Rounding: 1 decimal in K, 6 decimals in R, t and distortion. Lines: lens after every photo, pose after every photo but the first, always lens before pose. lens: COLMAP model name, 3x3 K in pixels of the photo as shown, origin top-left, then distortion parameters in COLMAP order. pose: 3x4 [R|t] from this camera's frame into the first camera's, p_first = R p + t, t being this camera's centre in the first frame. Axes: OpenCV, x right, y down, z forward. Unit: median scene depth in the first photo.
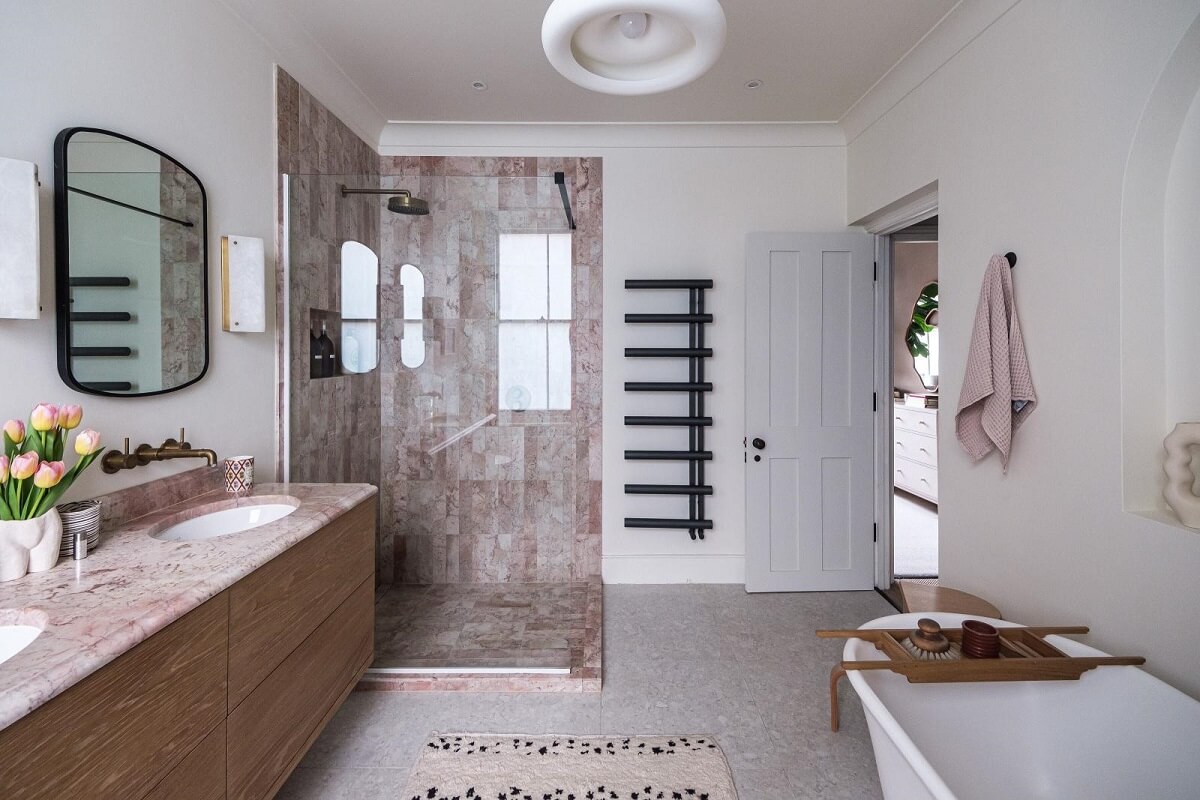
lens RADIAL K [[538.6, 0, 603.3], [0, 538.6, 354.0], [0, 0, 1]] dist [0.002858, 0.000368]
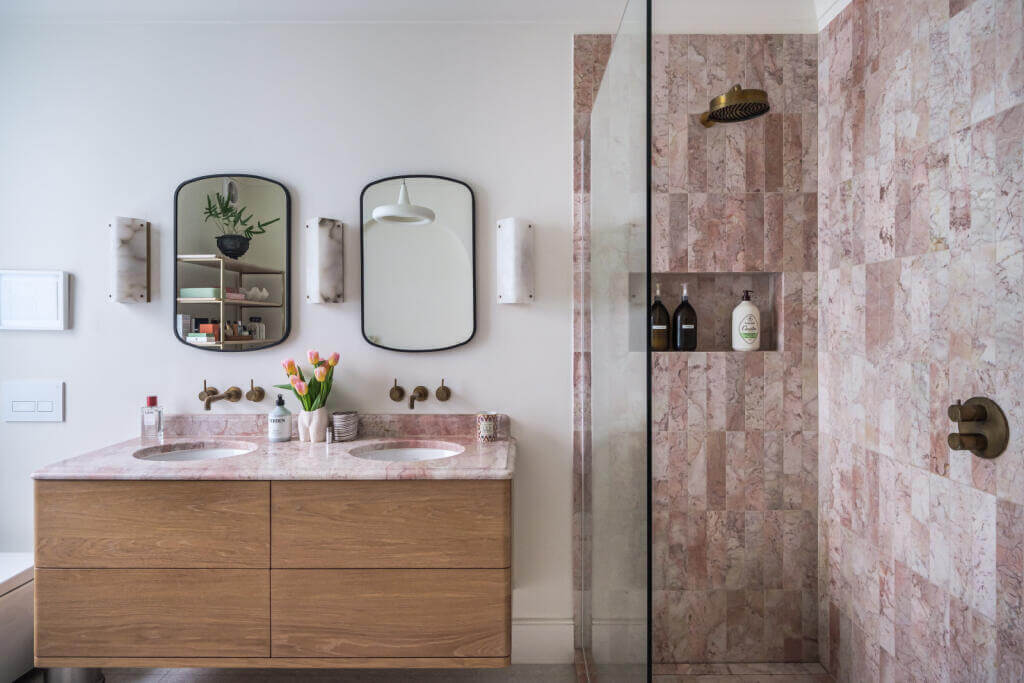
lens RADIAL K [[545.7, 0, 496.2], [0, 545.7, 326.6], [0, 0, 1]] dist [0.005908, -0.000274]
pose [[-0.020040, 0.003693, -0.999792, 0.288008], [-0.004382, 0.999983, 0.003781, 0.001797], [0.999790, 0.004457, -0.020024, 0.610007]]
